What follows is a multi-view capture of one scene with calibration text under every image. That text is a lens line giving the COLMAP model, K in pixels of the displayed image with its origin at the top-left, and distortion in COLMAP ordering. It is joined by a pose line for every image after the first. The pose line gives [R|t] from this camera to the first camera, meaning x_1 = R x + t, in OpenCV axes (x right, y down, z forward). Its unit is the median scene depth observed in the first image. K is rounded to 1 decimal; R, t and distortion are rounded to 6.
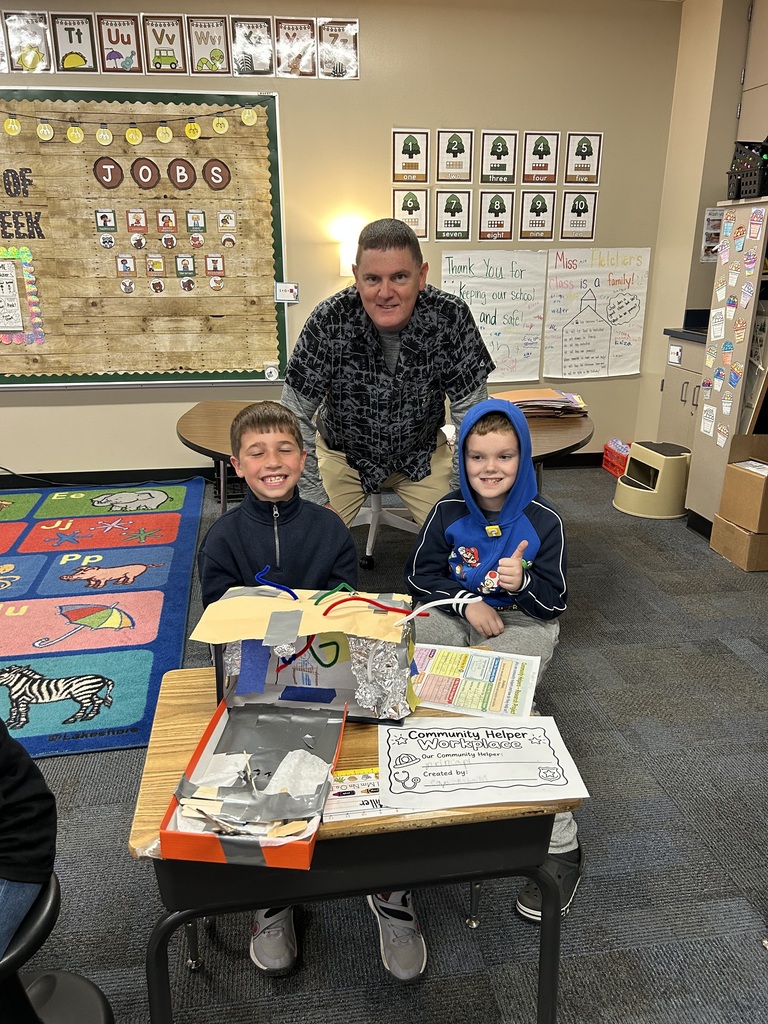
lens RADIAL K [[780.6, 0, 387.4], [0, 780.6, 521.1], [0, 0, 1]] dist [0.022665, -0.009356]
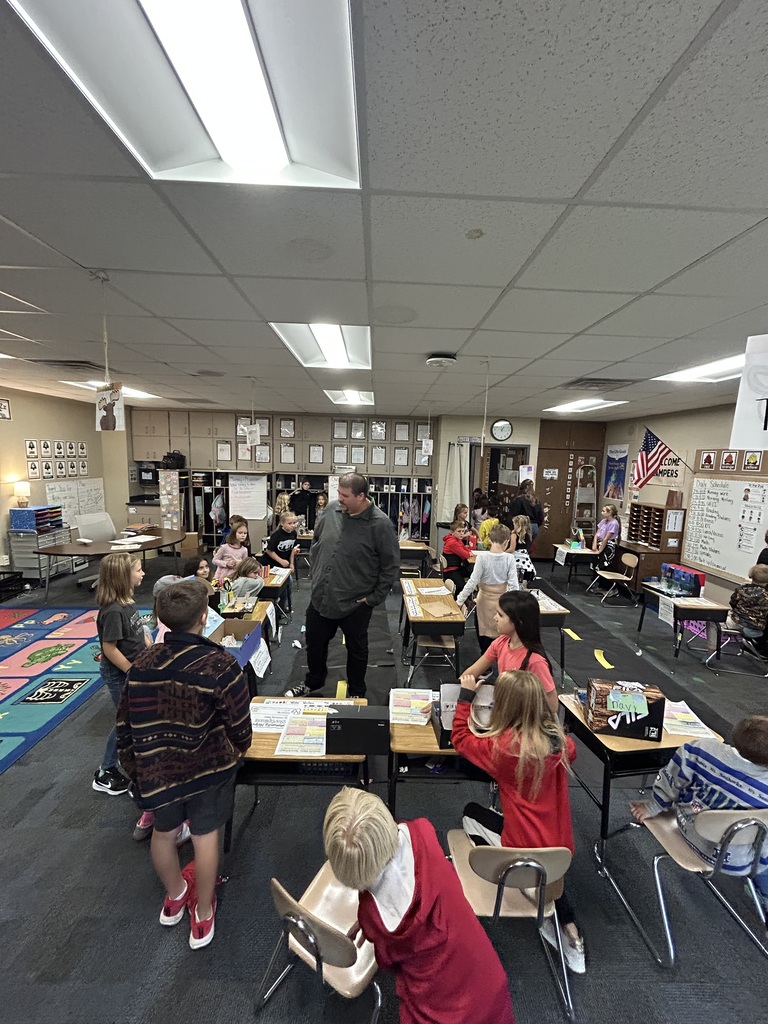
lens RADIAL K [[412.9, 0, 380.6], [0, 412.9, 508.9], [0, 0, 1]] dist [-0.001332, 0.000673]
pose [[0.140736, -0.120651, 0.982668, -1.168655], [0.294877, 0.952609, 0.074729, -0.047245], [-0.945114, 0.279250, 0.169644, -0.245583]]
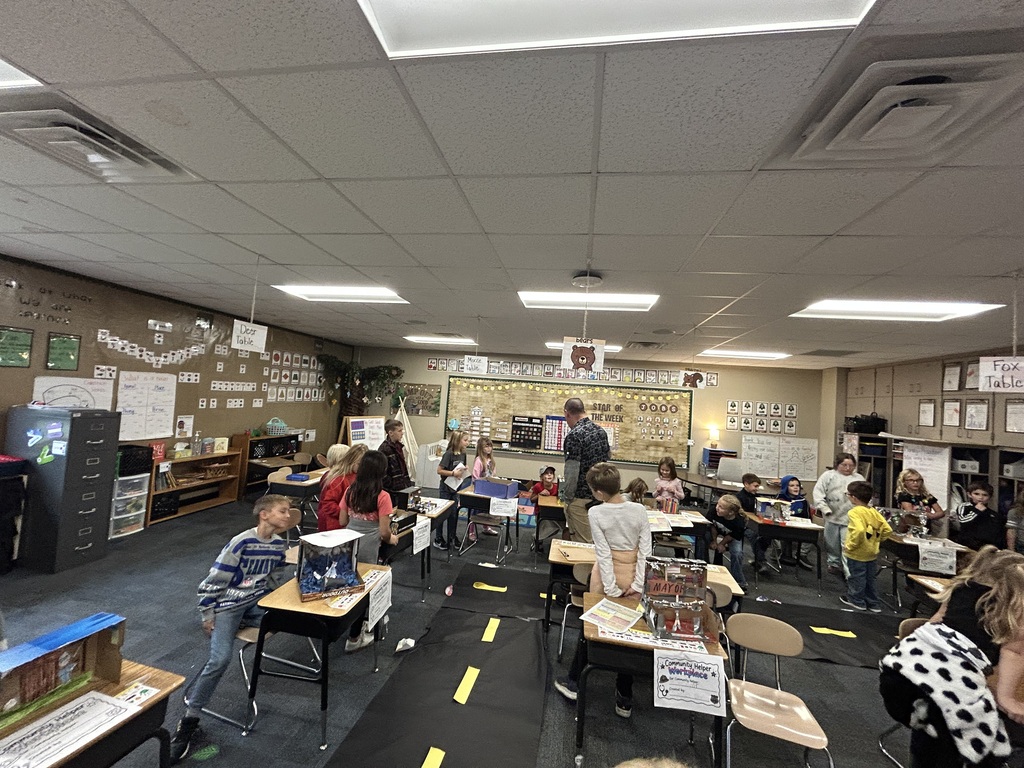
lens RADIAL K [[412.9, 0, 514.8], [0, 412.9, 382.3], [0, 0, 1]] dist [-0.001332, 0.000673]
pose [[0.951281, 0.054228, -0.303518, -0.337081], [-0.163992, 0.922609, -0.349142, 0.215738], [0.261095, 0.381906, 0.886553, -0.883207]]
